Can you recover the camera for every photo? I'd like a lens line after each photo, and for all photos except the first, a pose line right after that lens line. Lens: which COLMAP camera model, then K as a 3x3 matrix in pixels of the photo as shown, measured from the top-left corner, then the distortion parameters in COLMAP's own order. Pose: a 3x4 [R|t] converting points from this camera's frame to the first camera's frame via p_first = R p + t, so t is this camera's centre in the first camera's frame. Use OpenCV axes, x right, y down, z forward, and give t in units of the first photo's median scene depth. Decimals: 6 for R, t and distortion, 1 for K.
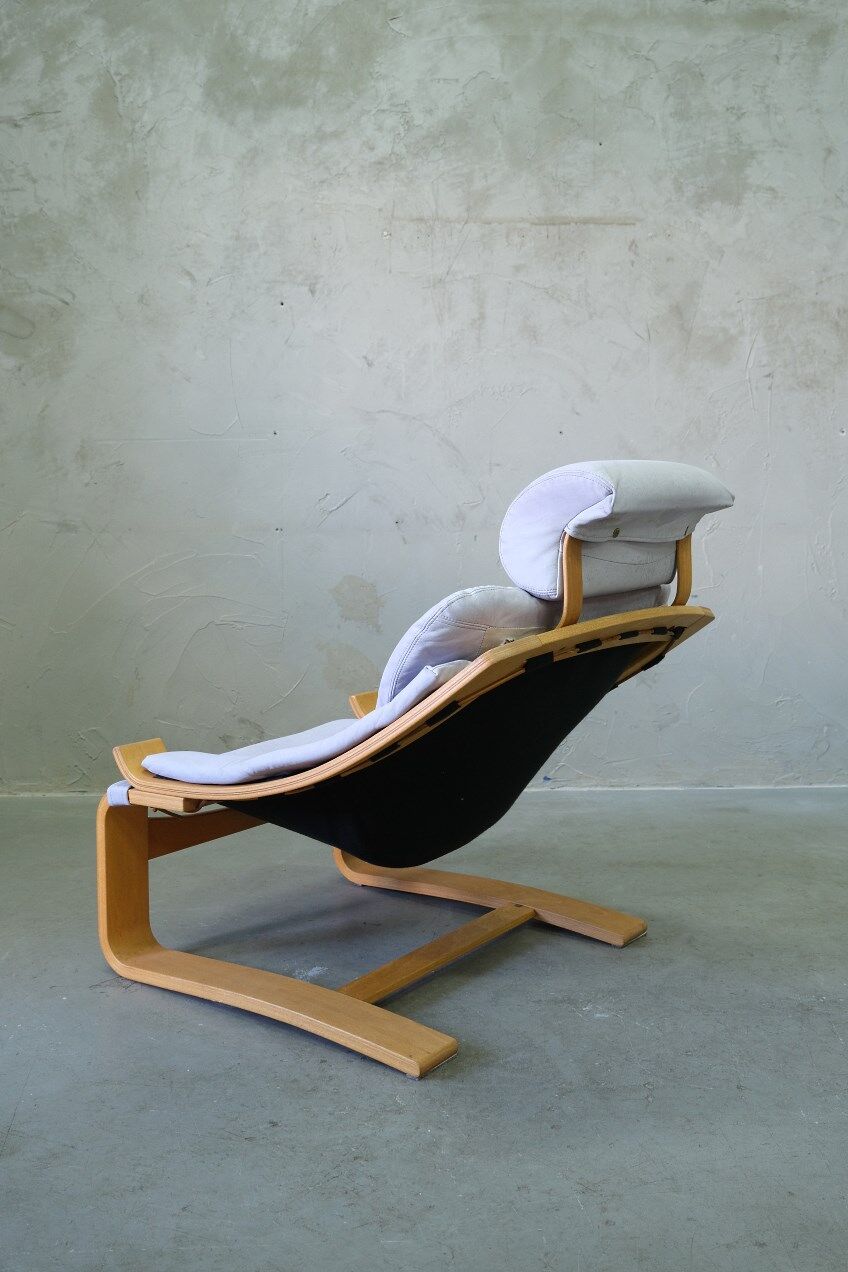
lens RADIAL K [[1181.1, 0, 409.3], [0, 1181.1, 629.8], [0, 0, 1]] dist [0.021633, 0.000000]
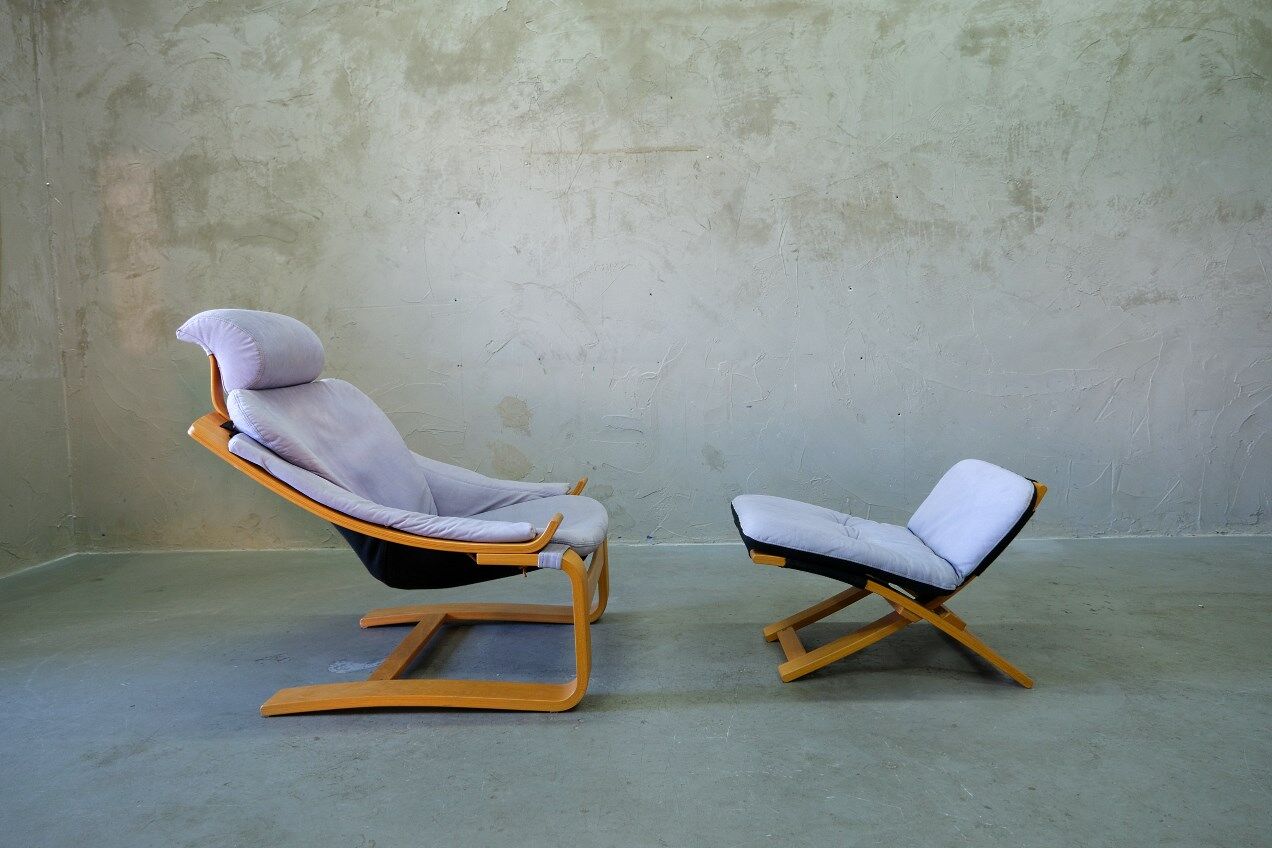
lens RADIAL K [[851.6, 0, 636.1], [0, 851.6, 421.4], [0, 0, 1]] dist [-0.006116, 0.009357]
pose [[0.996401, -0.016468, -0.083151, 0.197375], [0.012397, 0.998710, -0.049245, 0.039213], [0.083855, 0.048037, 0.995319, -0.026374]]
